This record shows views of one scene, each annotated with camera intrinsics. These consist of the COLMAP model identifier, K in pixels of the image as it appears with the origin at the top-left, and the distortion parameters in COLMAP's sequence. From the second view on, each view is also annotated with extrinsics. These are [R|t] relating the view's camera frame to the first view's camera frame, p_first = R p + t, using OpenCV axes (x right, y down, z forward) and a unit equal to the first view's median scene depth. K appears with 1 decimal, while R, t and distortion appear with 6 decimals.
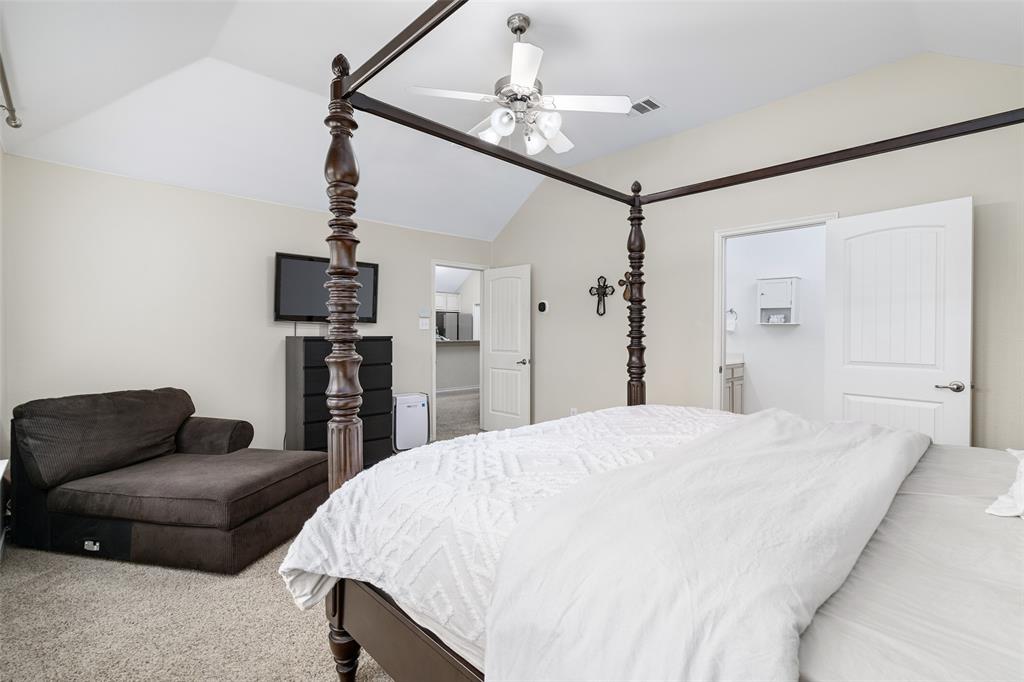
lens RADIAL K [[464.9, 0, 511.6], [0, 464.9, 342.4], [0, 0, 1]] dist [-0.002505, 0.000647]
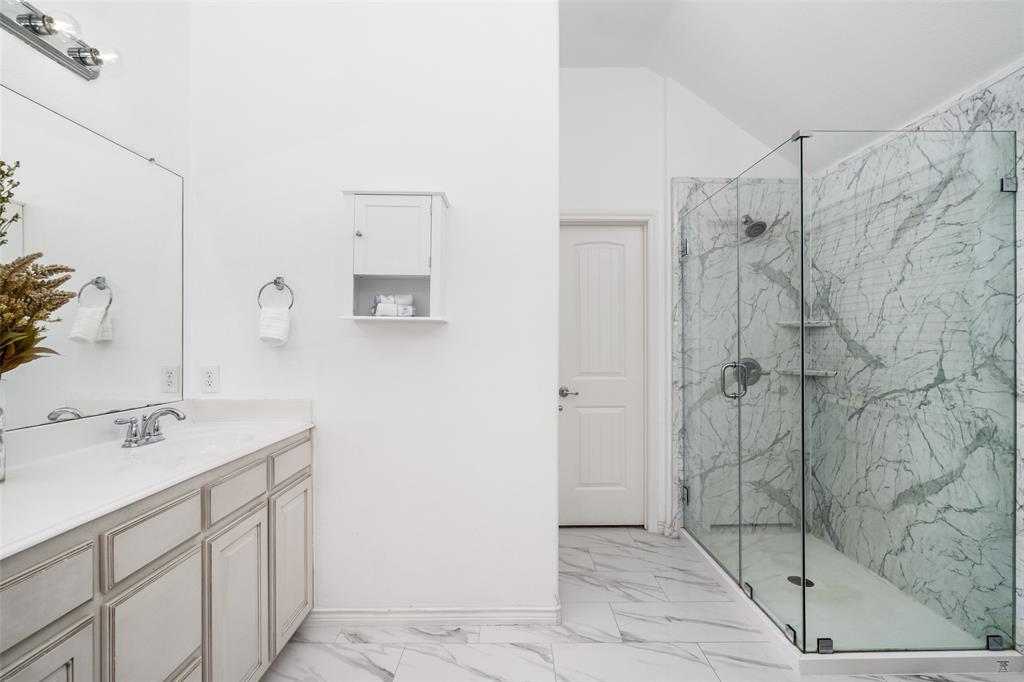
lens RADIAL K [[464.9, 0, 511.6], [0, 464.9, 342.4], [0, 0, 1]] dist [-0.002505, 0.000647]
pose [[0.699198, 0.008879, 0.714873, 0.376822], [0.013603, 0.999577, -0.025720, -0.011327], [-0.714799, 0.027708, 0.698781, 0.685012]]
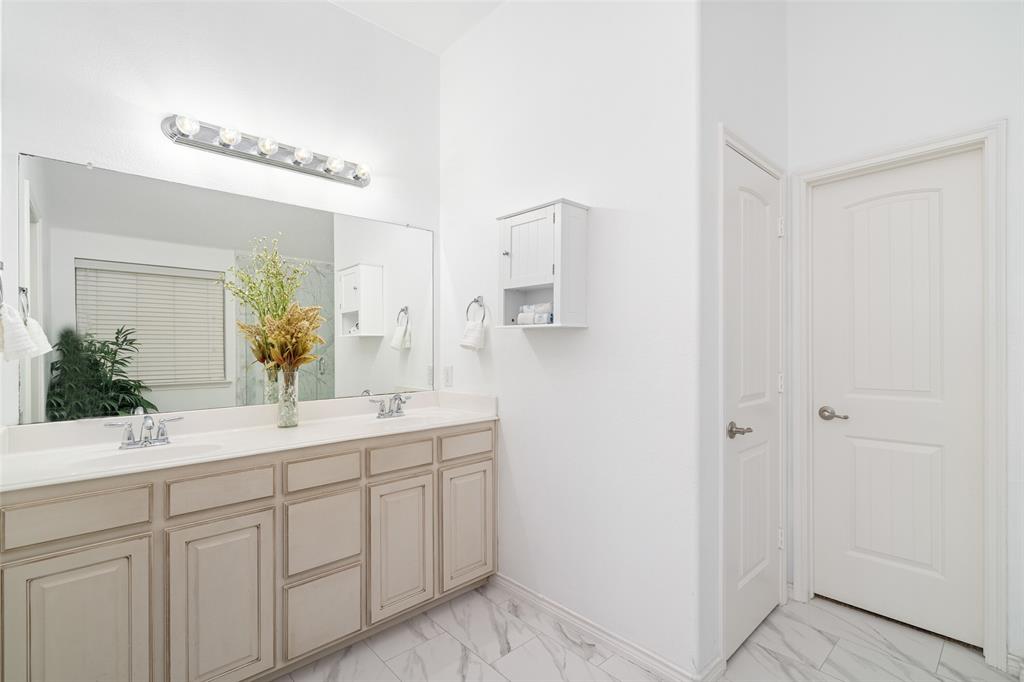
lens RADIAL K [[464.9, 0, 511.6], [0, 464.9, 342.4], [0, 0, 1]] dist [-0.002505, 0.000647]
pose [[0.999357, -0.002782, -0.035755, 0.570347], [0.001521, 0.999377, -0.035252, -0.013186], [0.035830, 0.035175, 0.998739, 0.611466]]
